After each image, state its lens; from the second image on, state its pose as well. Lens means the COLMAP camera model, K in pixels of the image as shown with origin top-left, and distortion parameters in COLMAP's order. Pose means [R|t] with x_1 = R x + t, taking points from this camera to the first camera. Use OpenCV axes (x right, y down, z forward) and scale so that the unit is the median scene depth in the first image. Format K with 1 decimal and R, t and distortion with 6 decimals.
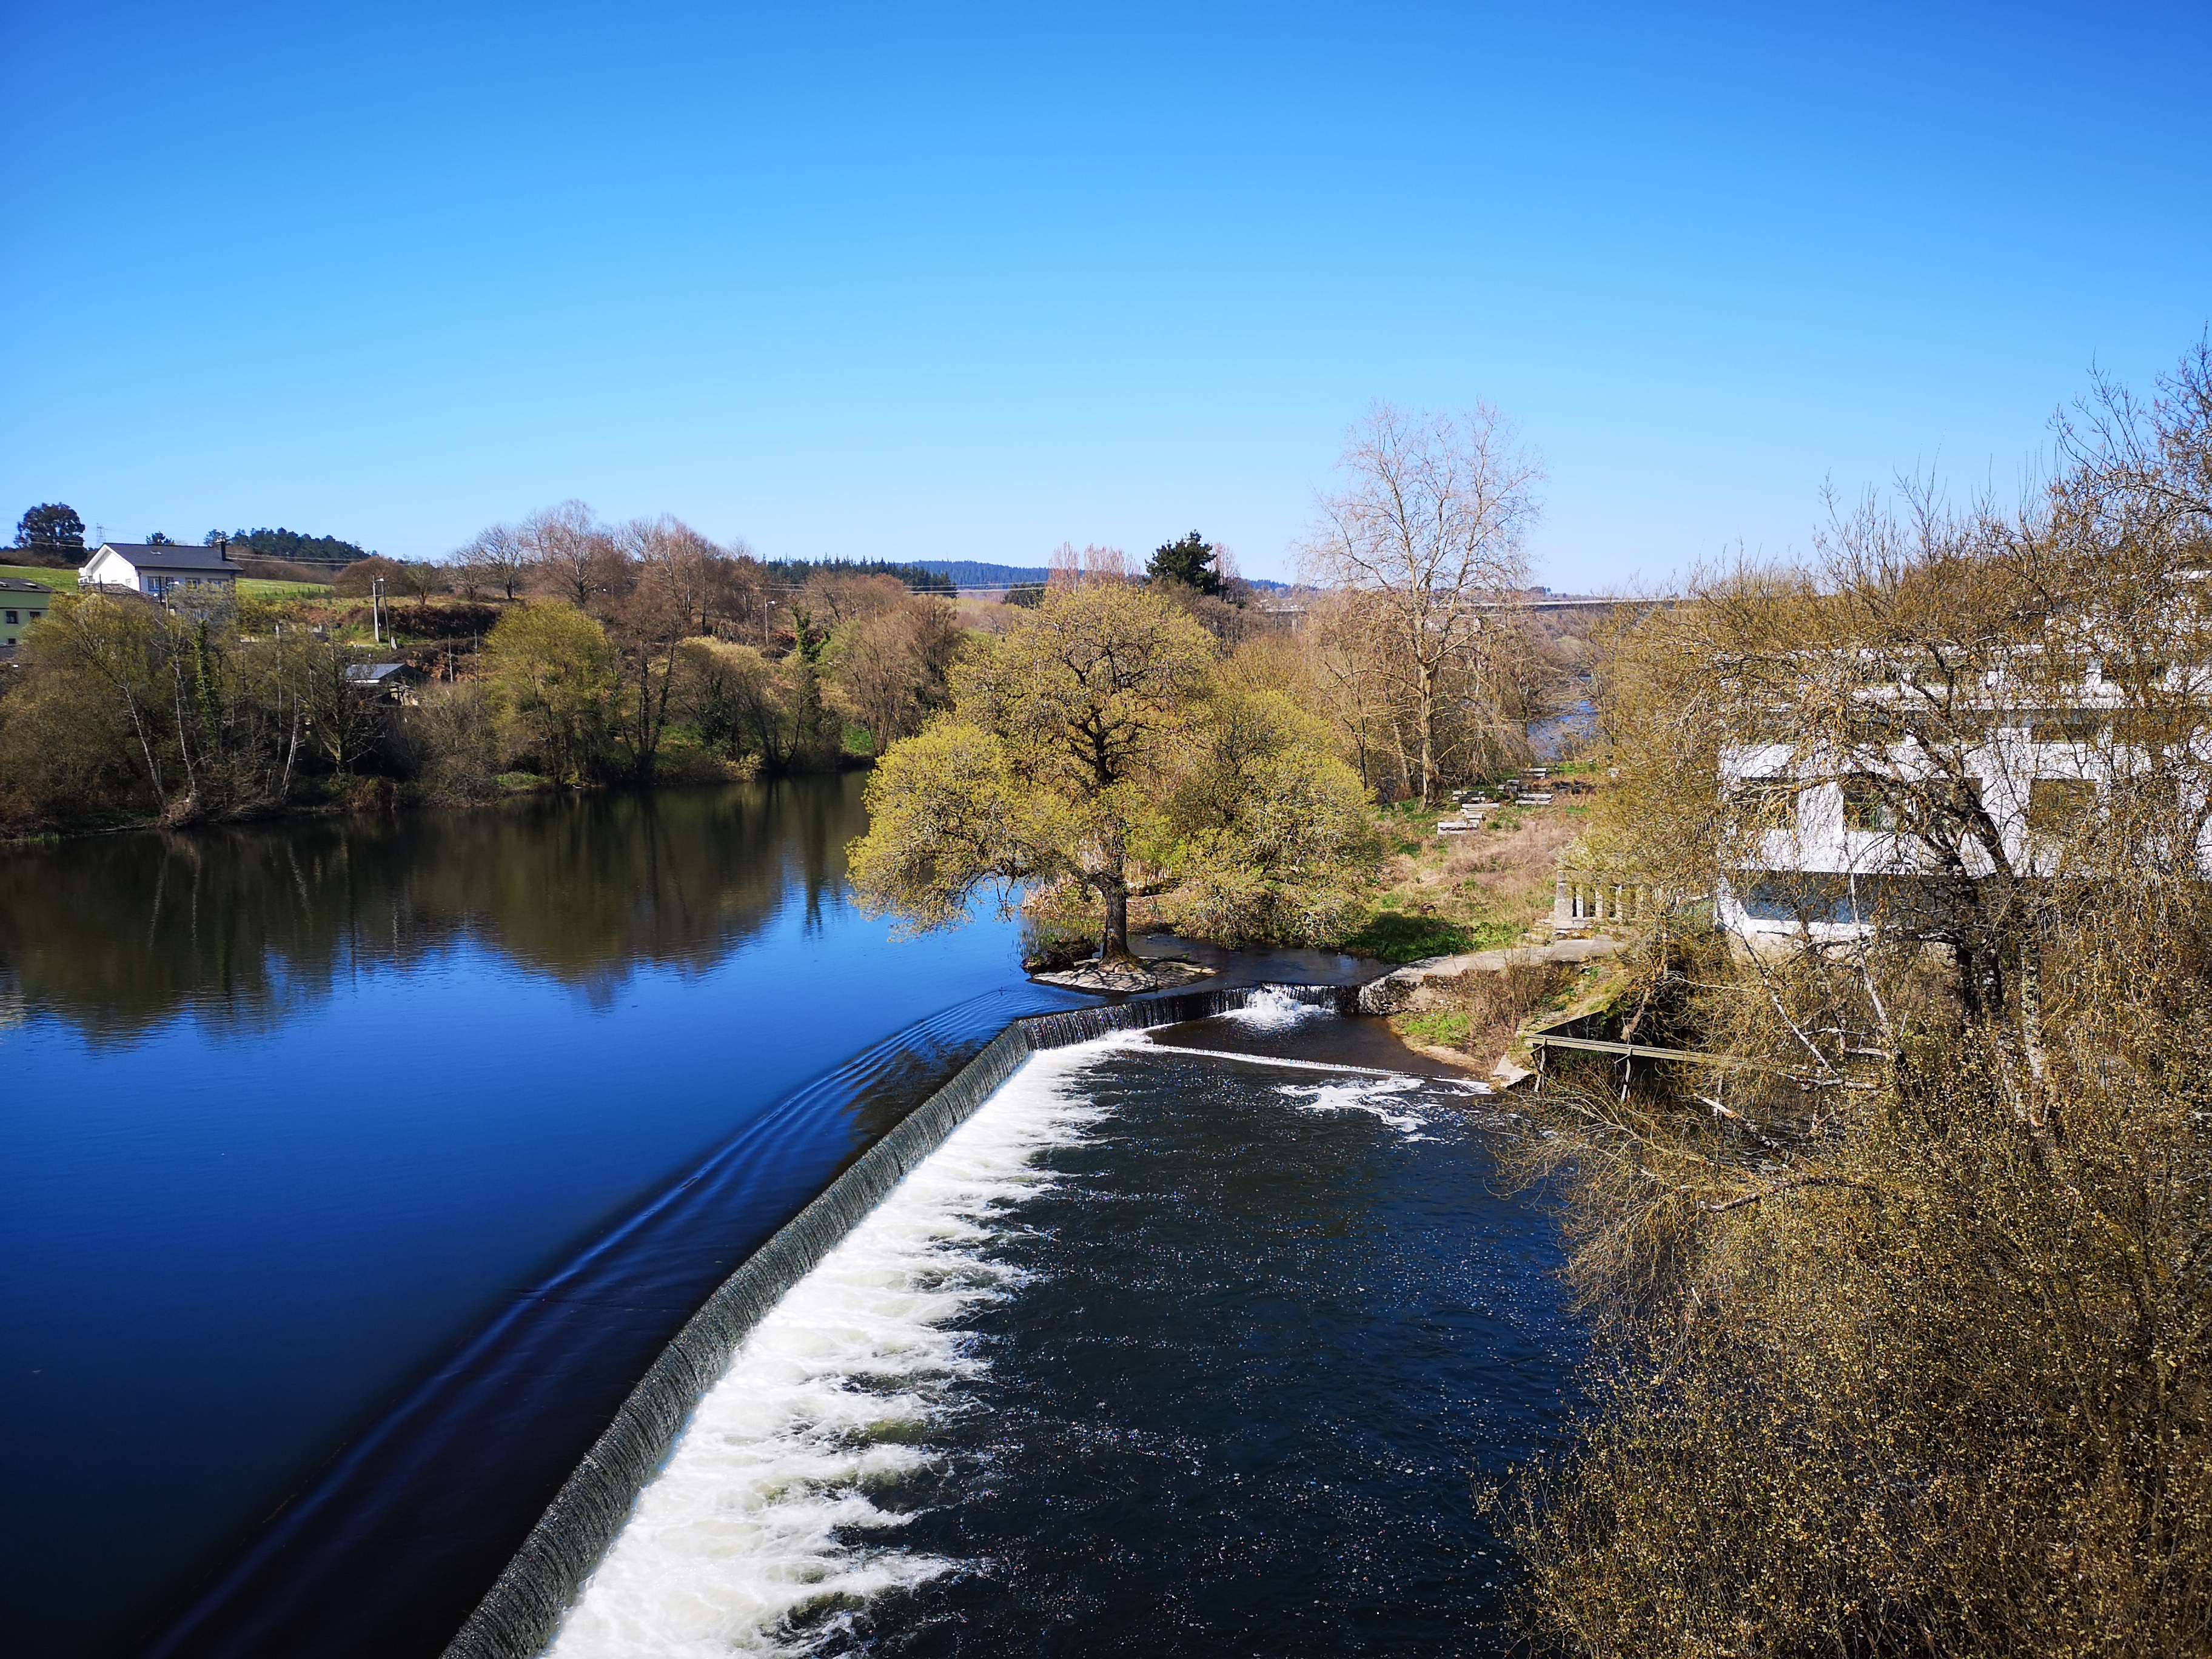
lens RADIAL K [[1654.7, 0, 1106.0], [0, 1654.7, 829.5], [0, 0, 1]] dist [0.057107, -0.062562]
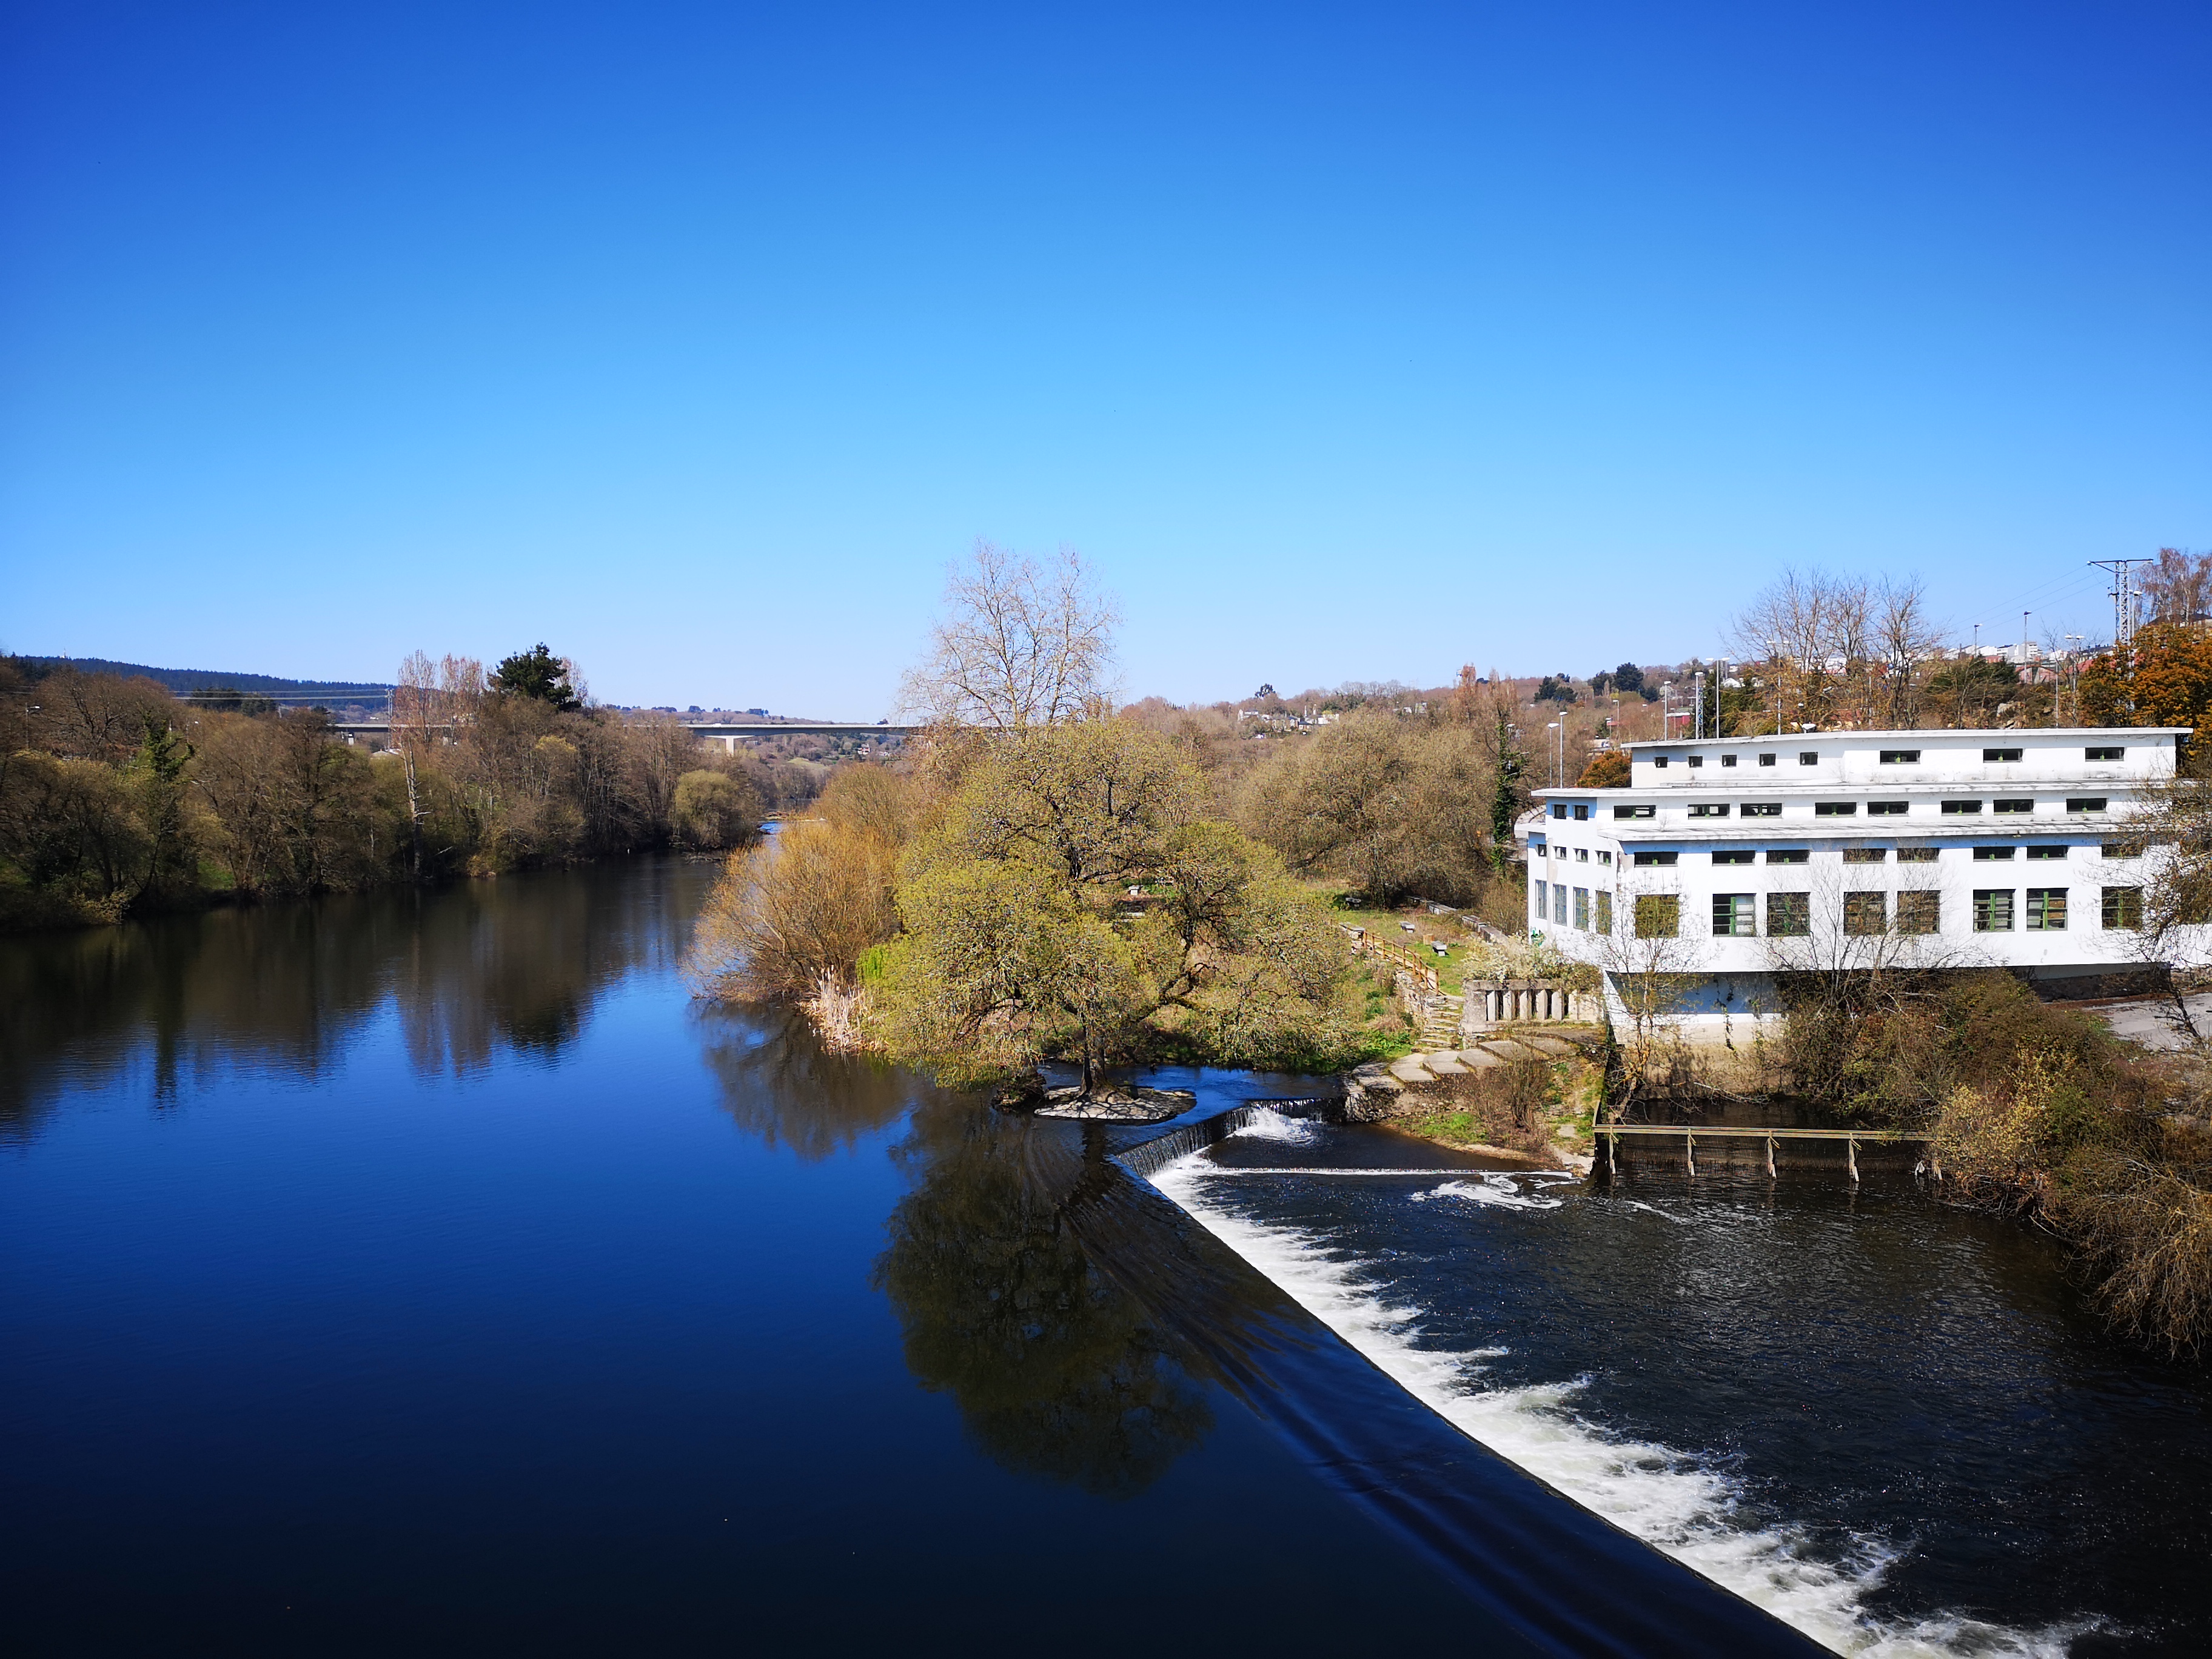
lens RADIAL K [[1654.7, 0, 1106.0], [0, 1654.7, 829.5], [0, 0, 1]] dist [0.057107, -0.062562]
pose [[0.886797, -0.004516, 0.462137, -0.186130], [0.037614, 0.997340, -0.062431, -0.006562], [-0.460626, 0.072746, 0.884608, 0.041591]]
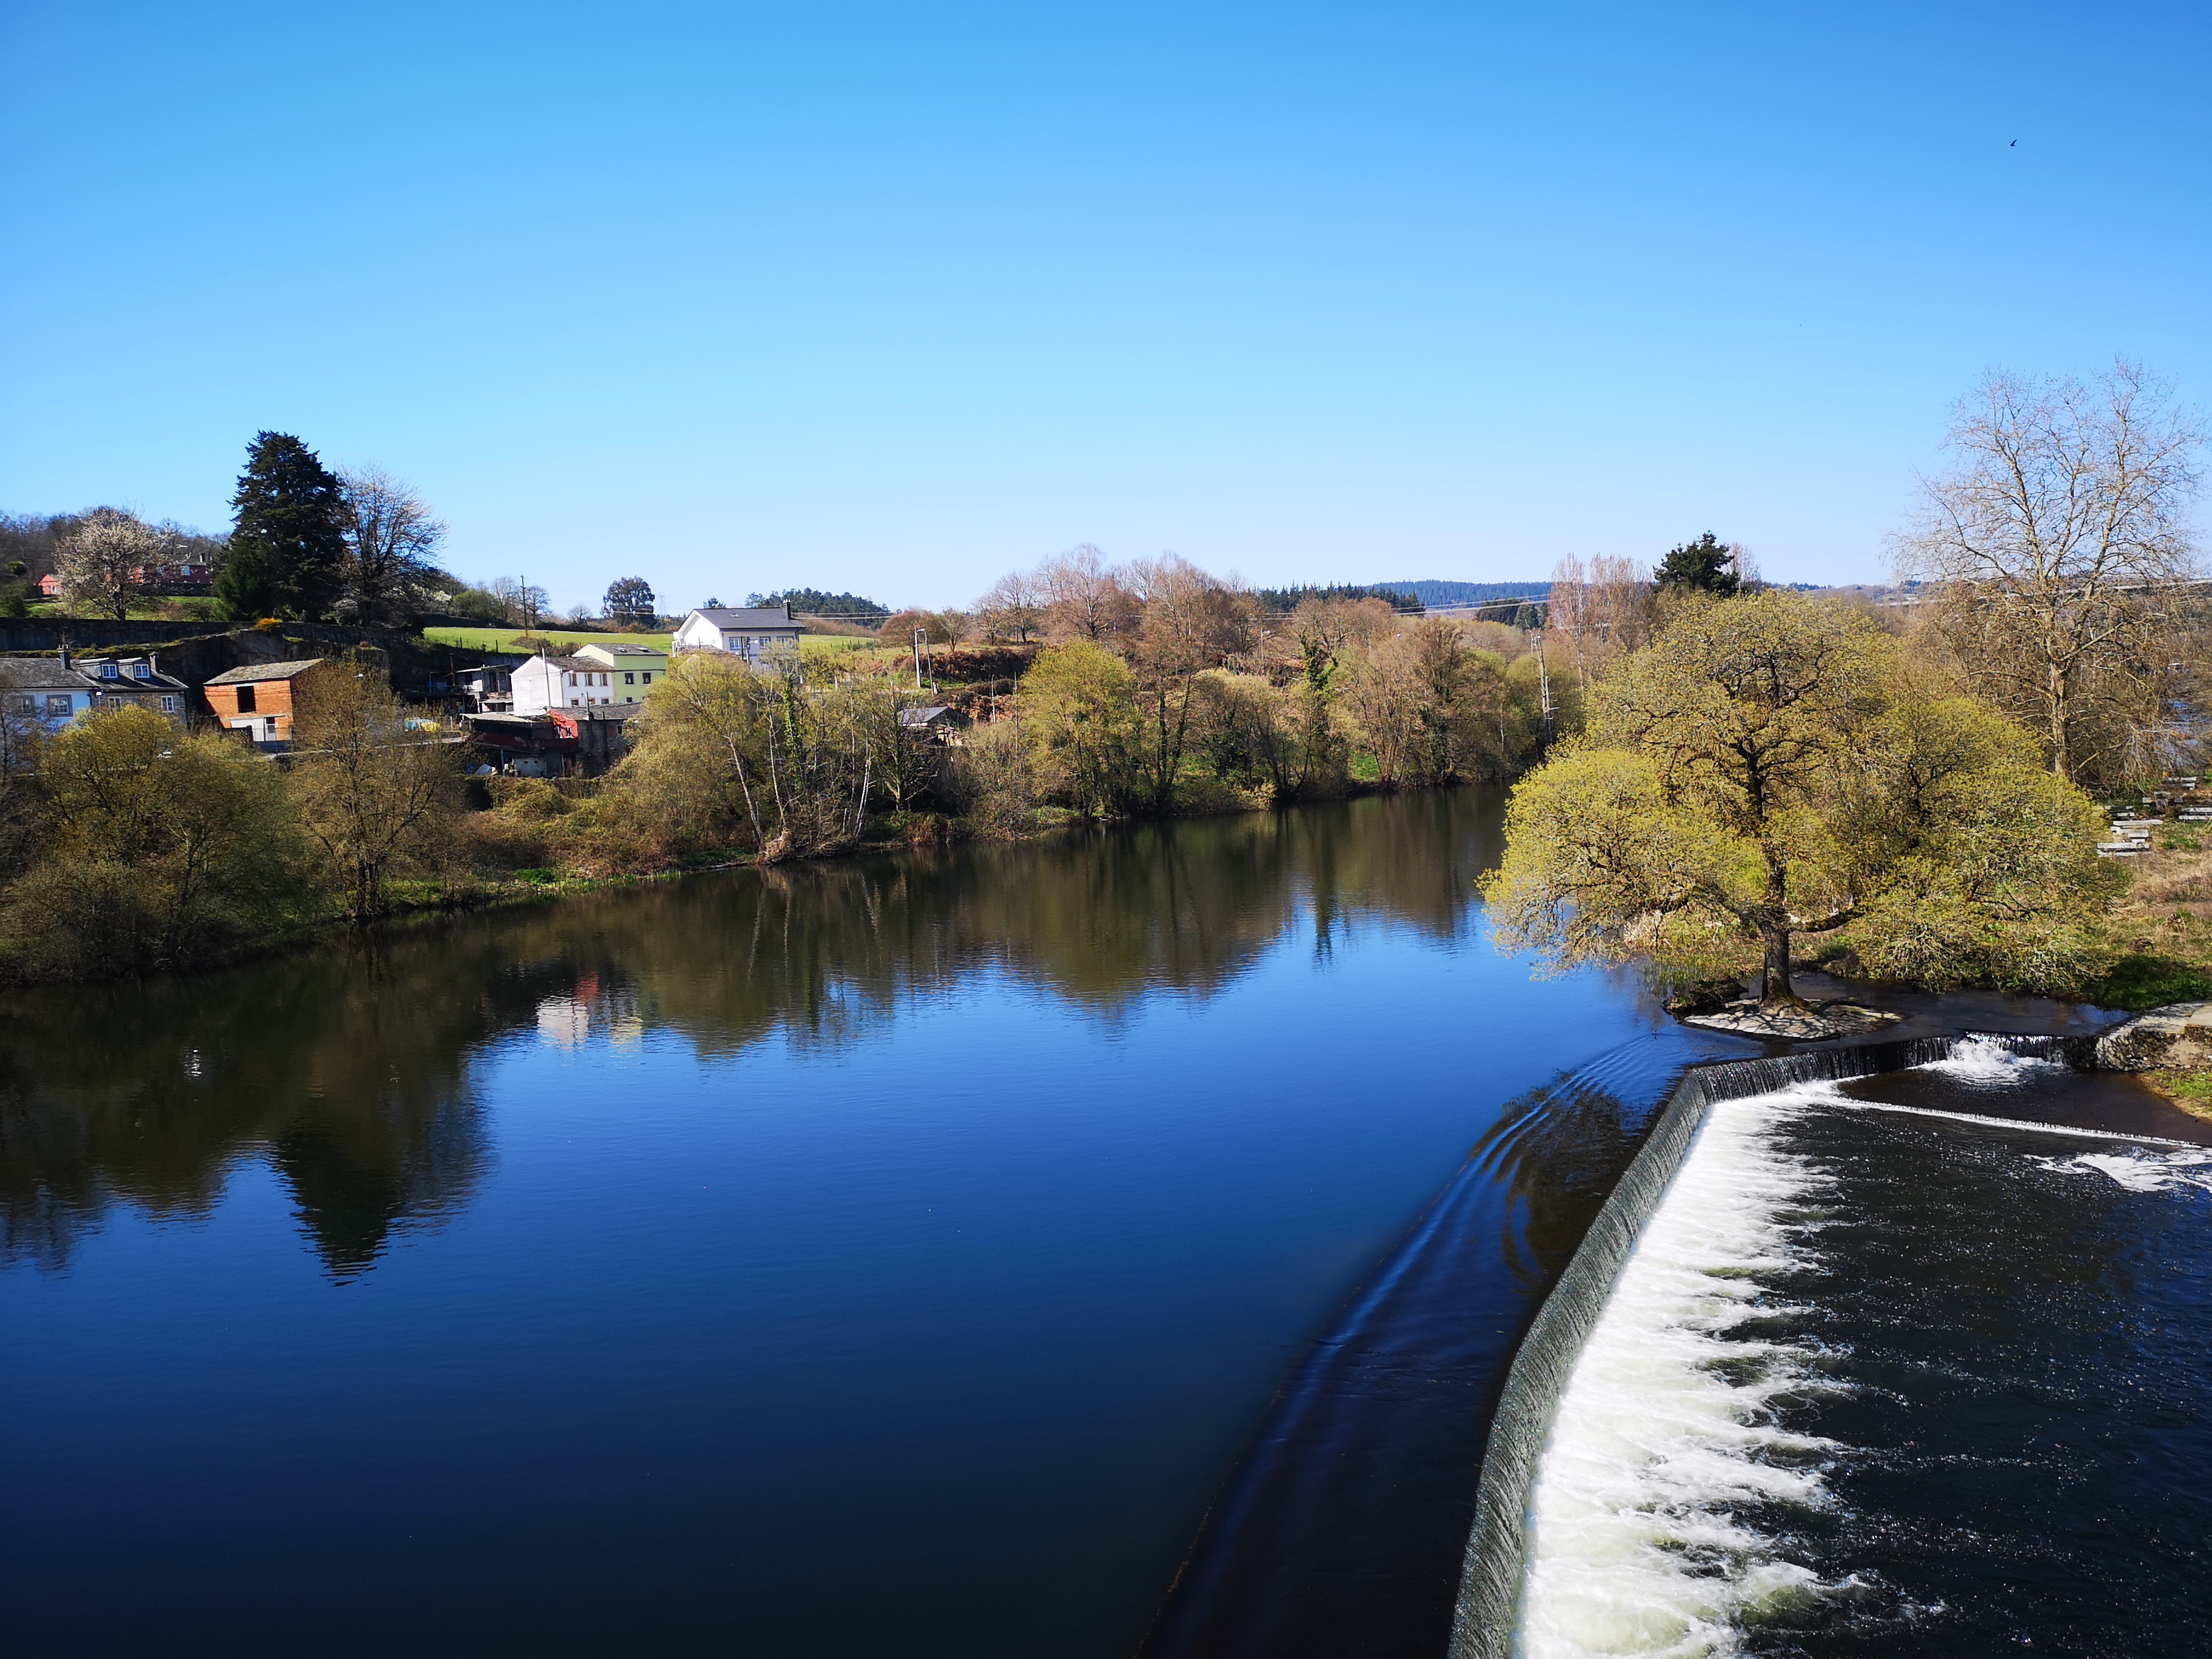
lens RADIAL K [[1654.7, 0, 1106.0], [0, 1654.7, 829.5], [0, 0, 1]] dist [0.057107, -0.062562]
pose [[0.962533, -0.016808, -0.270643, -0.040772], [0.012827, 0.999782, -0.016471, -0.002238], [0.270860, 0.012382, 0.962539, 0.007955]]
